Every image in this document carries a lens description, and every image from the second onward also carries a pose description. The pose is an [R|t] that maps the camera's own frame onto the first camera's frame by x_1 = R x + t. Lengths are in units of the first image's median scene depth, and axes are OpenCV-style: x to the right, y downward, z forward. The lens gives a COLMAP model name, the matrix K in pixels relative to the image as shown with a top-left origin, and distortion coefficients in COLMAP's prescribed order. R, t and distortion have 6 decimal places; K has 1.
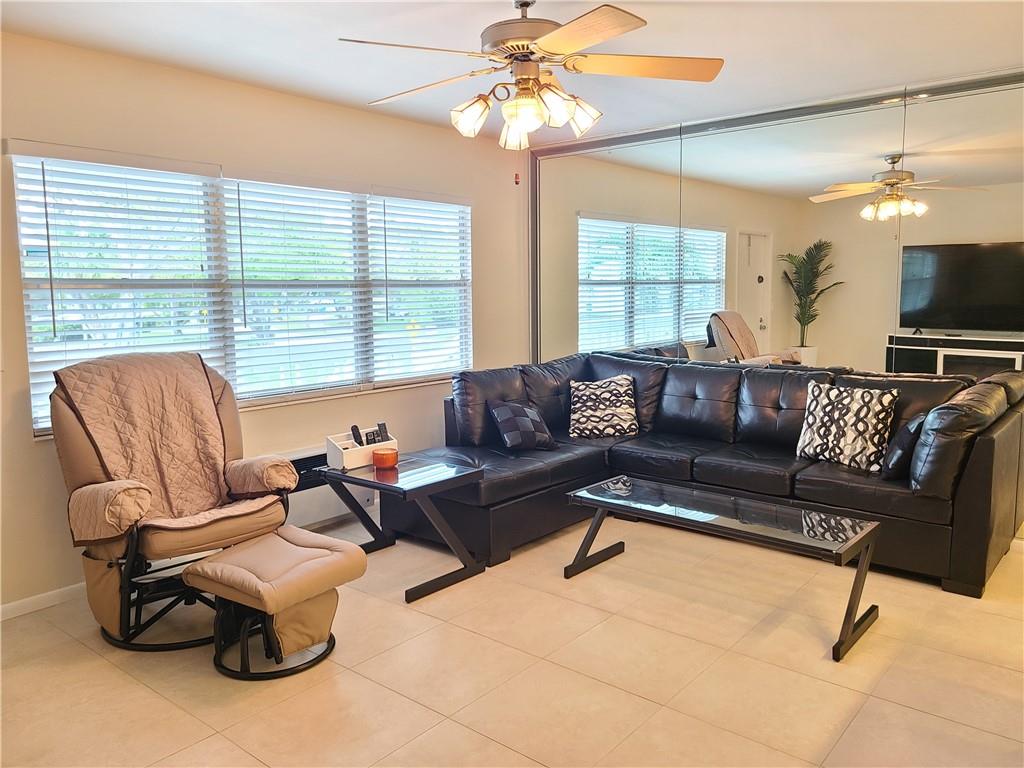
lens RADIAL K [[770.2, 0, 514.7], [0, 770.2, 363.9], [0, 0, 1]] dist [0.064557, -0.054565]
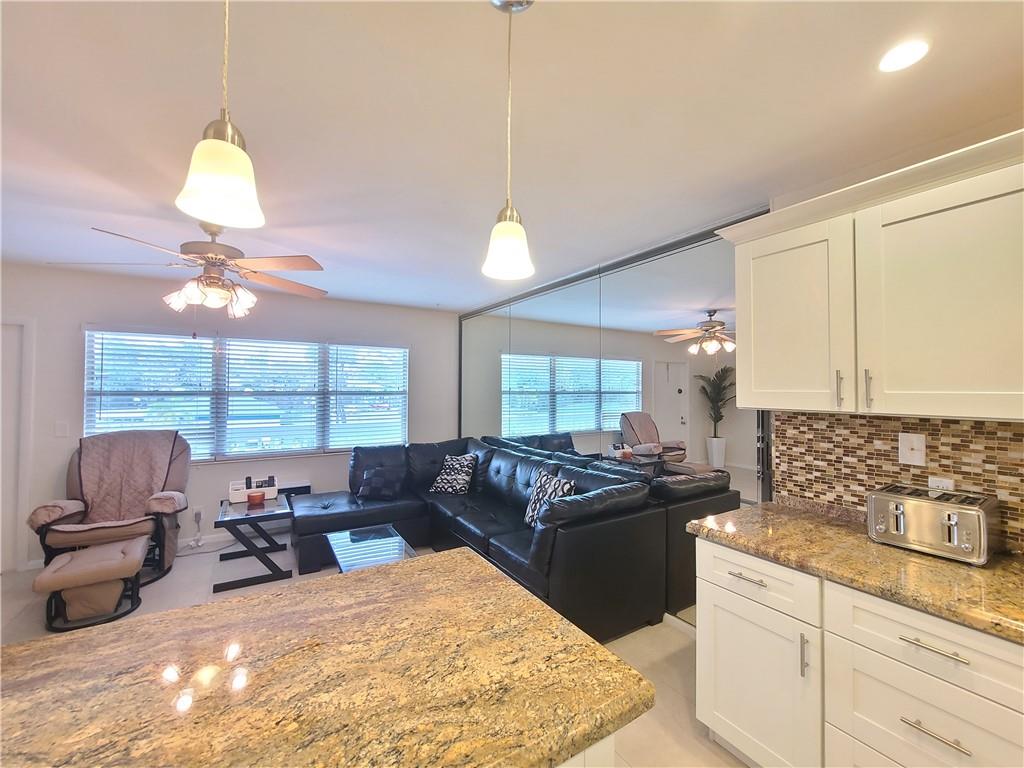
lens RADIAL K [[417.8, 0, 515.5], [0, 417.8, 379.8], [0, 0, 1]] dist [-0.001079, -0.000113]
pose [[0.949828, 0.008581, -0.312655, 0.505064], [-0.046171, 0.992519, -0.113024, -0.044016], [0.309347, 0.121789, 0.943118, 0.219729]]
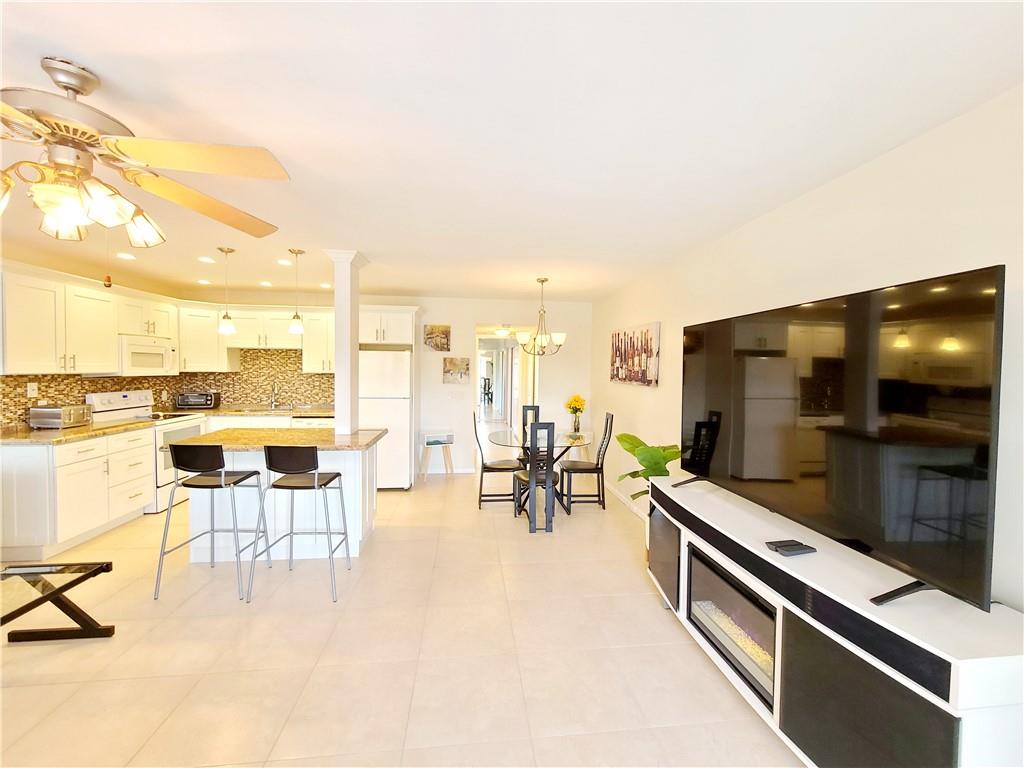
lens RADIAL K [[417.8, 0, 516.1], [0, 417.8, 379.8], [0, 0, 1]] dist [-0.001079, -0.000113]
pose [[-0.717828, -0.021897, 0.695876, -0.394576], [0.062103, 0.993507, 0.095325, -0.075464], [-0.693445, 0.111643, -0.711808, 0.569411]]
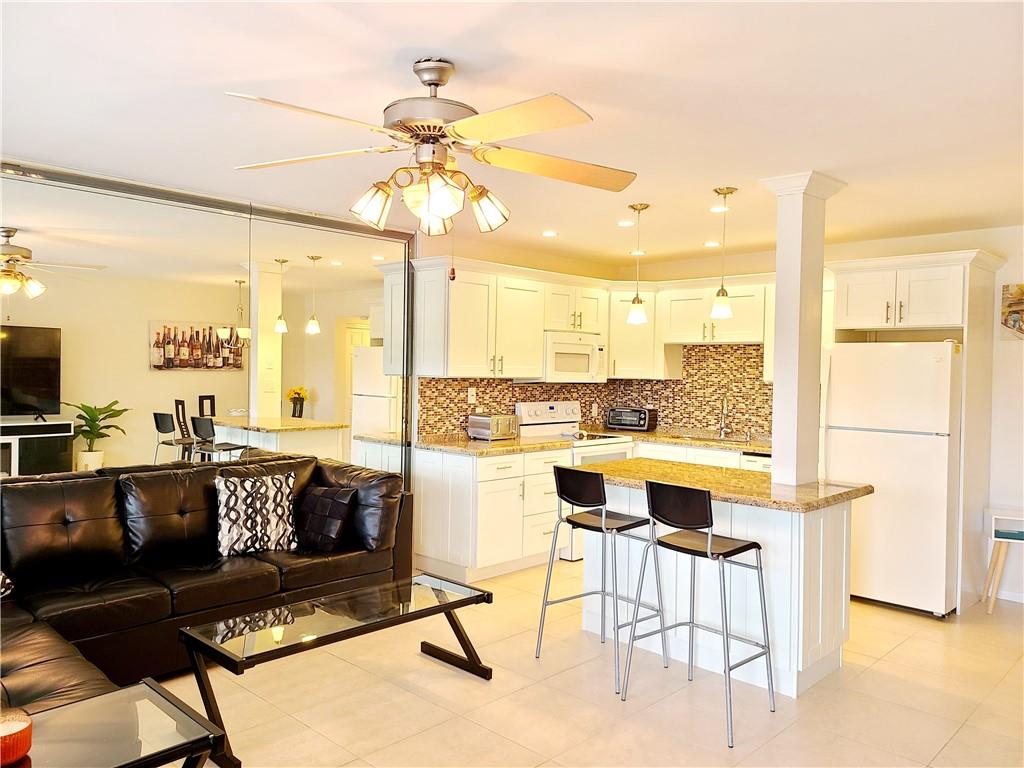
lens RADIAL K [[770.2, 0, 509.9], [0, 770.2, 381.0], [0, 0, 1]] dist [0.064557, -0.054565]
pose [[0.077019, -0.008306, 0.996995, -0.491280], [0.081096, 0.996704, 0.002039, -0.061410], [-0.993726, 0.080695, 0.077438, 0.483726]]
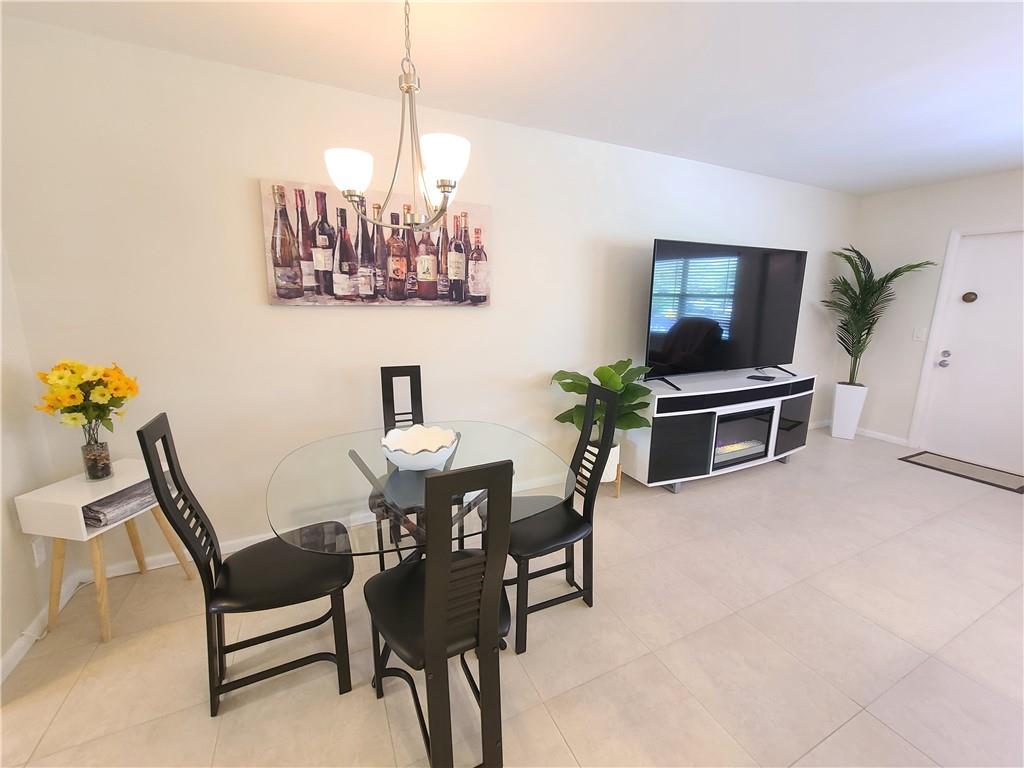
lens RADIAL K [[417.8, 0, 515.4], [0, 417.8, 380.0], [0, 0, 1]] dist [-0.001079, -0.000113]
pose [[-0.418291, 0.183240, -0.889638, 0.452815], [-0.098779, 0.964454, 0.245094, -0.014221], [0.902926, 0.190398, -0.385322, 0.083345]]
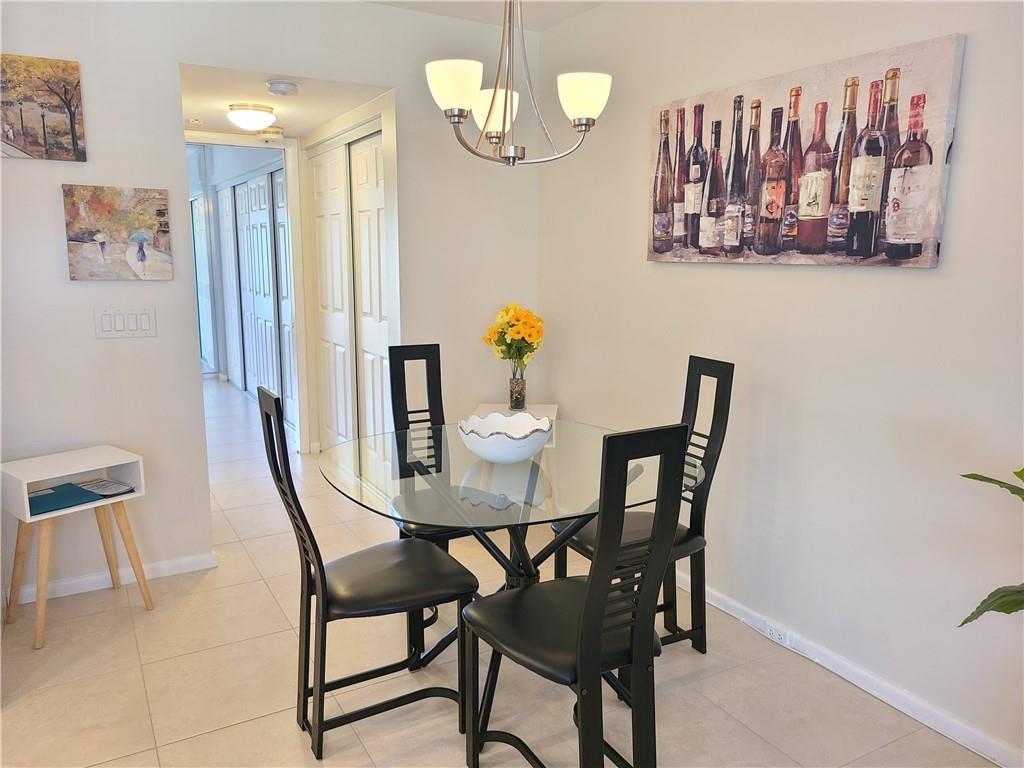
lens RADIAL K [[770.2, 0, 512.7], [0, 770.2, 378.7], [0, 0, 1]] dist [0.064557, -0.054565]
pose [[-0.933739, -0.050418, 0.354387, 0.029037], [0.042765, 0.967228, 0.250284, -0.029674], [-0.355391, 0.248855, -0.900982, 0.321419]]
